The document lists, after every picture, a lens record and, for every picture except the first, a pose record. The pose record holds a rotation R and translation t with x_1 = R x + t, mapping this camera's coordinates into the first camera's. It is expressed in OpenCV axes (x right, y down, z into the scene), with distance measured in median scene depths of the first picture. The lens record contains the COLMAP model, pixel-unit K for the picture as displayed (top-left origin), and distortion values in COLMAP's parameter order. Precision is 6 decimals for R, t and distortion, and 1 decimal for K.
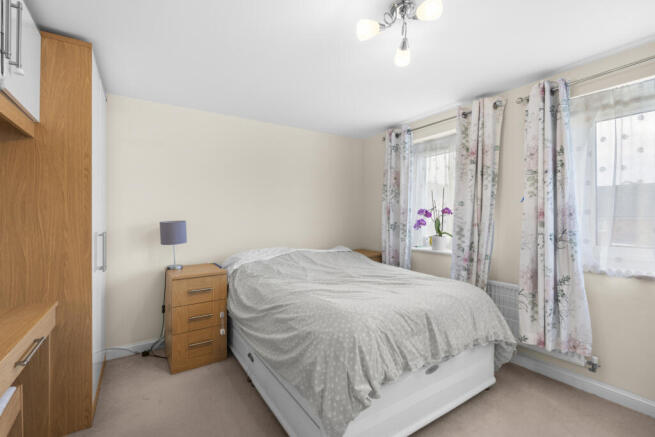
lens RADIAL K [[290.6, 0, 327.8], [0, 290.6, 216.8], [0, 0, 1]] dist [-0.000438, 0.000014]
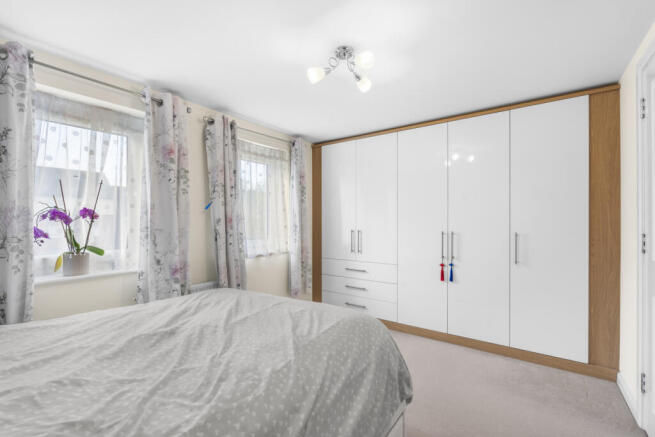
lens RADIAL K [[290.6, 0, 327.8], [0, 290.6, 216.8], [0, 0, 1]] dist [-0.000438, 0.000014]
pose [[-0.351290, 0.003110, 0.936261, -0.522105], [-0.001911, 0.999990, -0.004039, -0.014089], [-0.936265, -0.003208, -0.351281, 0.879210]]
